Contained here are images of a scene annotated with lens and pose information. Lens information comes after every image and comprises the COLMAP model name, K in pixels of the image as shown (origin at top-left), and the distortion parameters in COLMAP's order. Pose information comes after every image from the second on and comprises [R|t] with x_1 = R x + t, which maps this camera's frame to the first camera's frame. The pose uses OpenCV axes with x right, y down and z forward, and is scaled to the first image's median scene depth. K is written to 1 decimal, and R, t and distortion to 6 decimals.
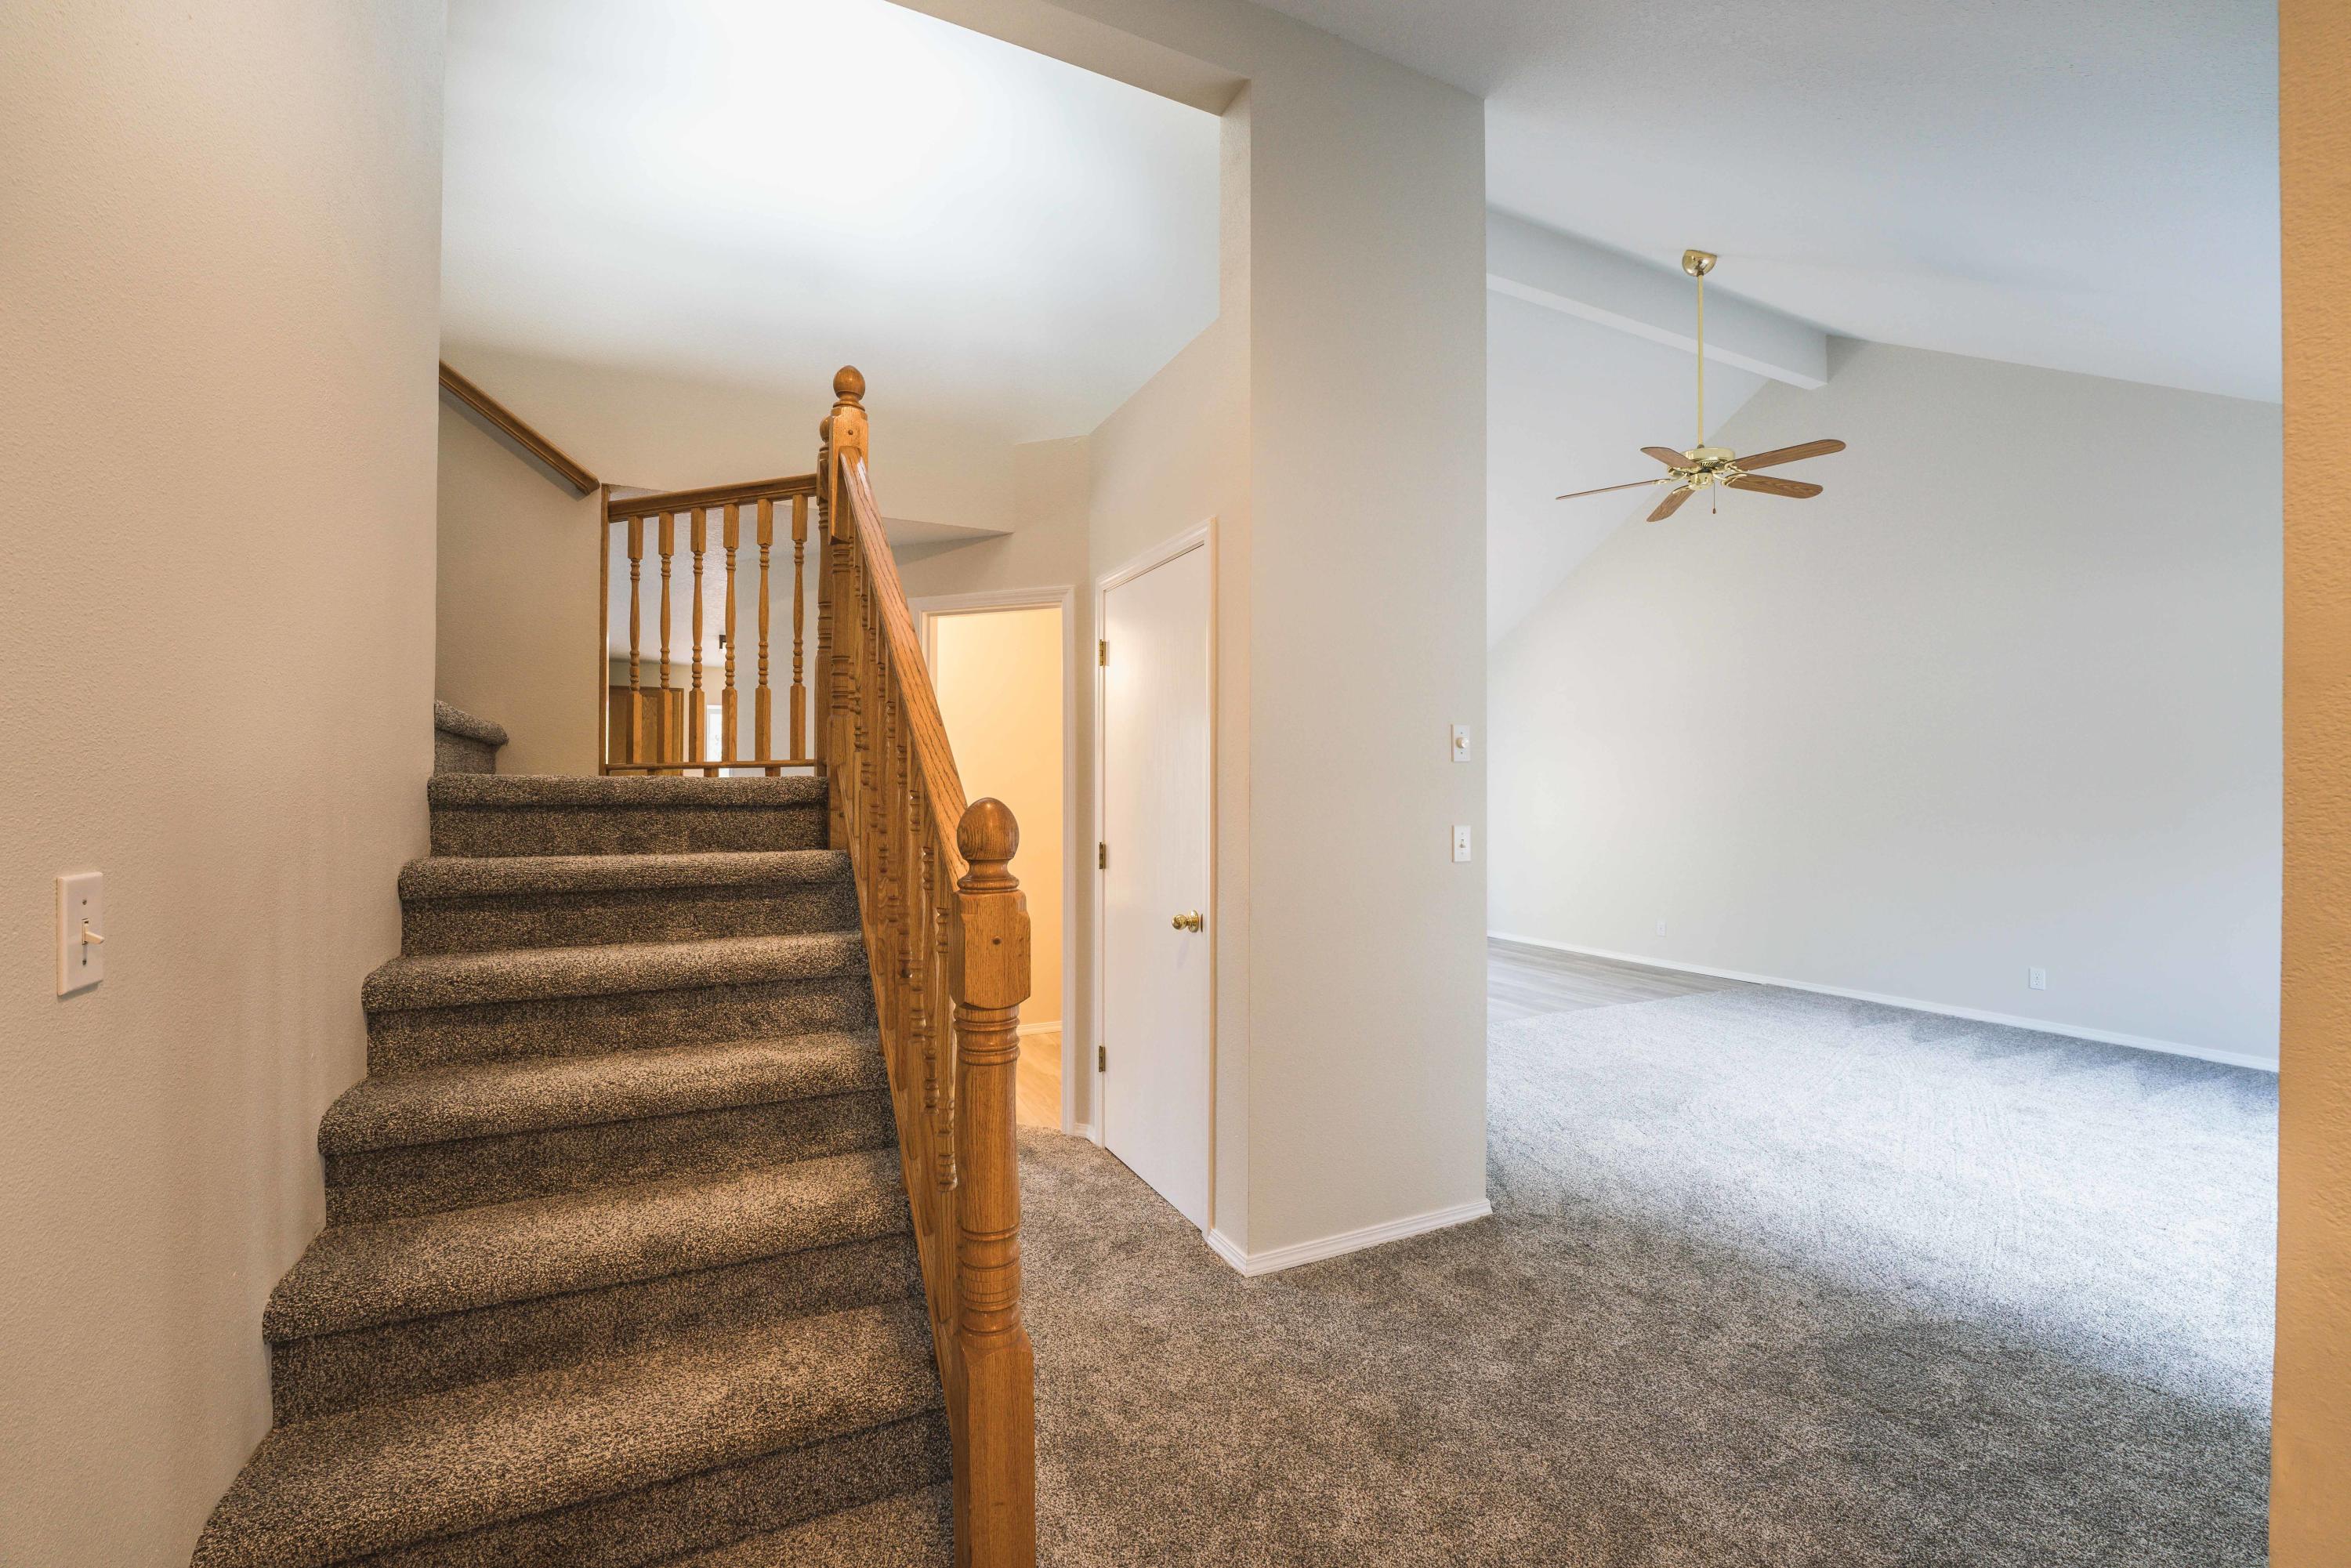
lens RADIAL K [[972.1, 0, 1161.2], [0, 972.1, 796.8], [0, 0, 1]] dist [-0.031663, 0.004829]
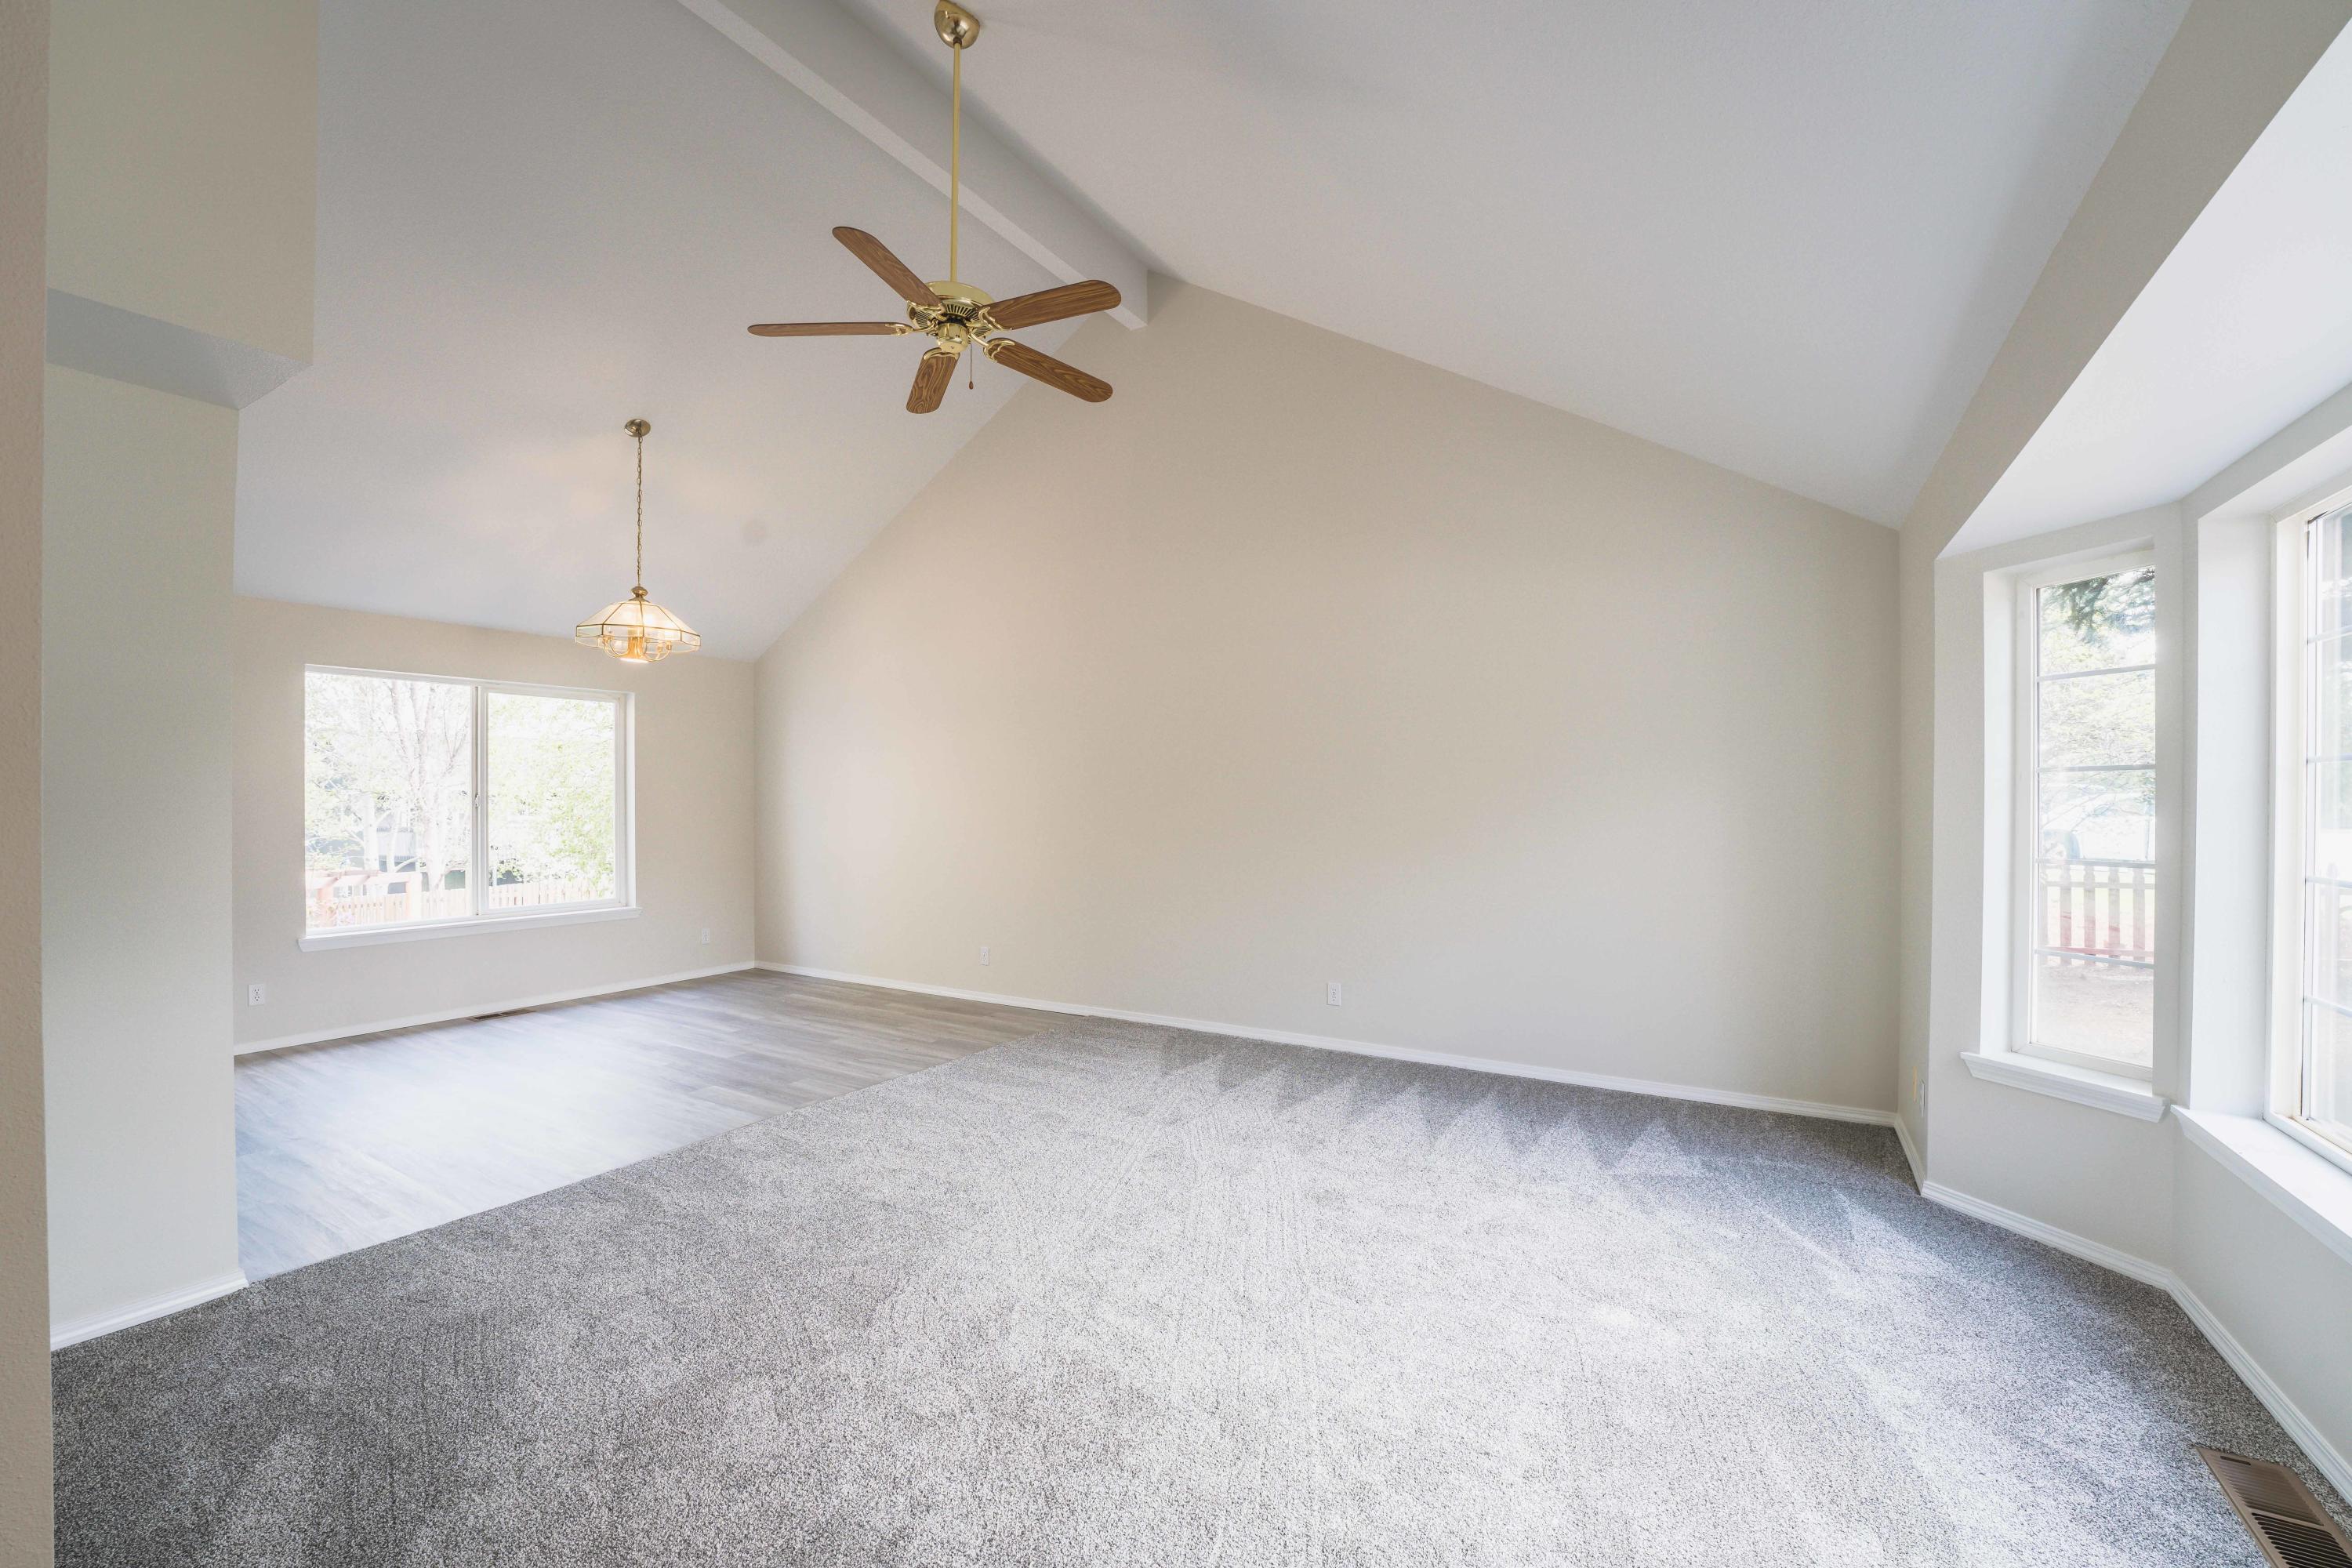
lens RADIAL K [[972.5, 0, 1161.7], [0, 972.5, 796.8], [0, 0, 1]] dist [-0.031663, 0.004829]
pose [[0.841284, -0.003591, 0.540581, 0.325781], [0.004549, 0.999990, -0.000436, 0.001118], [-0.540574, 0.002826, 0.841292, 0.353031]]
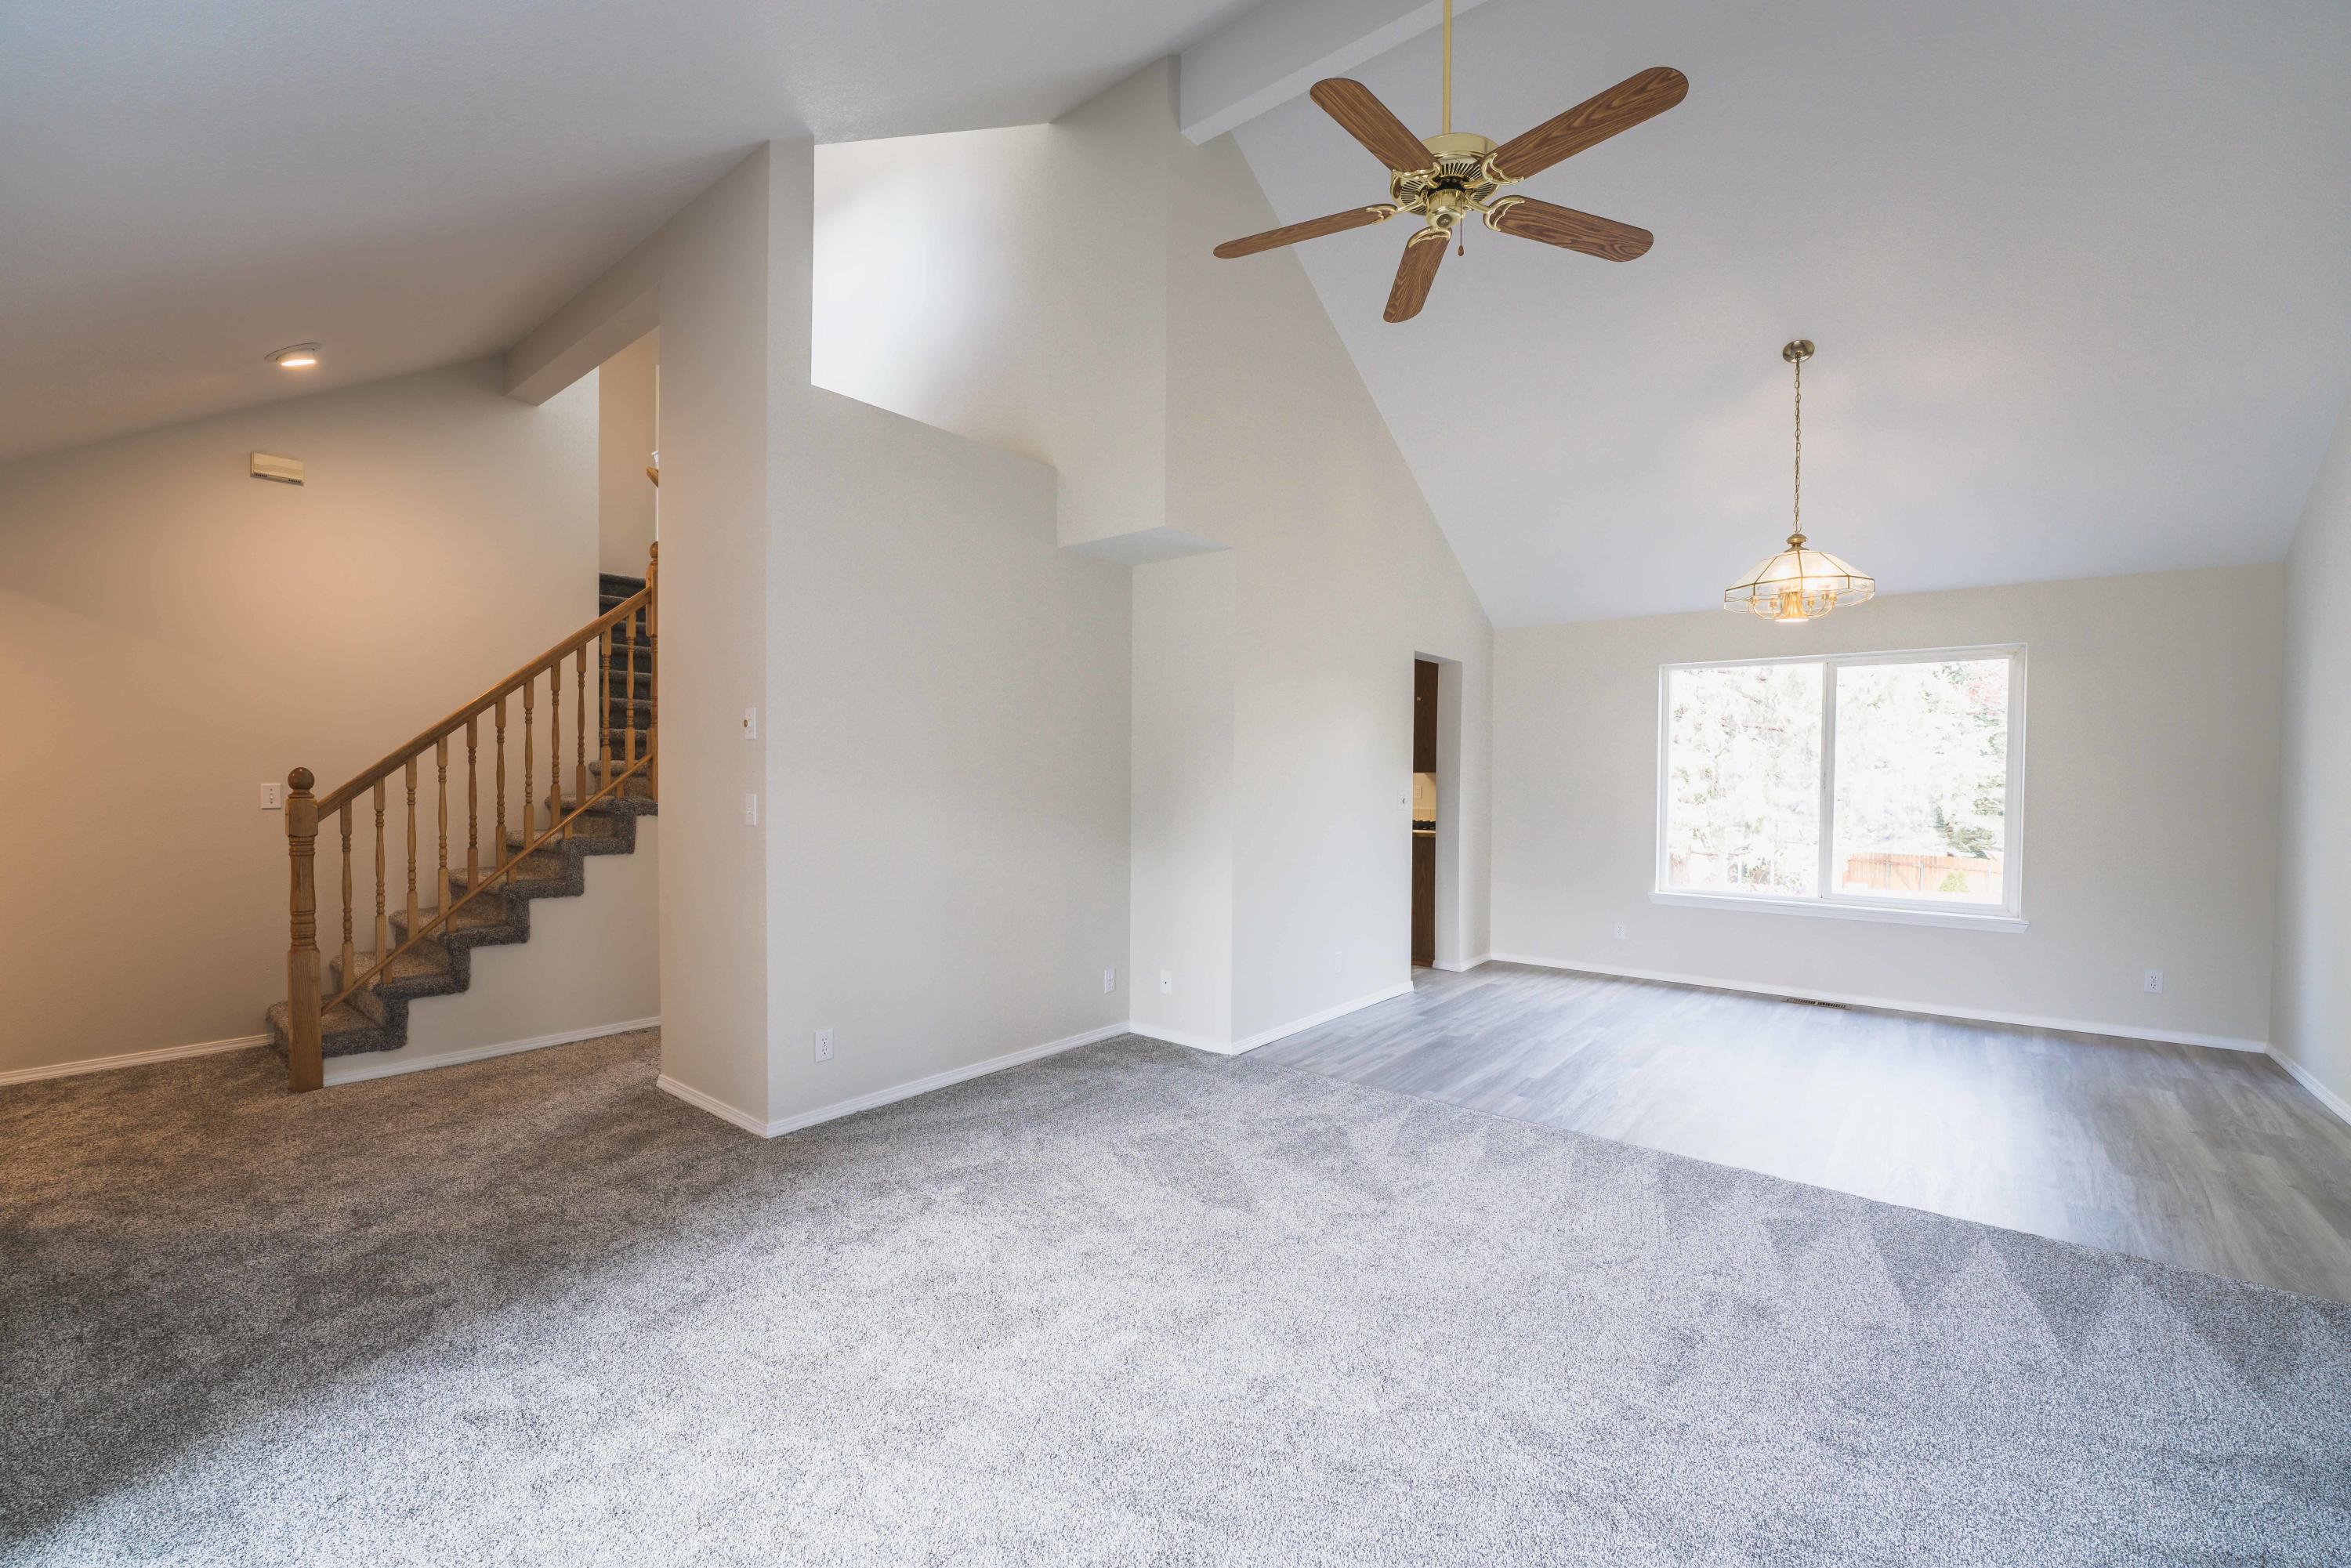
lens RADIAL K [[972.1, 0, 1161.2], [0, 972.1, 796.8], [0, 0, 1]] dist [-0.031663, 0.004829]
pose [[0.420184, 0.020530, -0.907207, 1.046224], [-0.007899, 0.999789, 0.018966, 0.005596], [0.907405, -0.000804, 0.420257, 0.638720]]
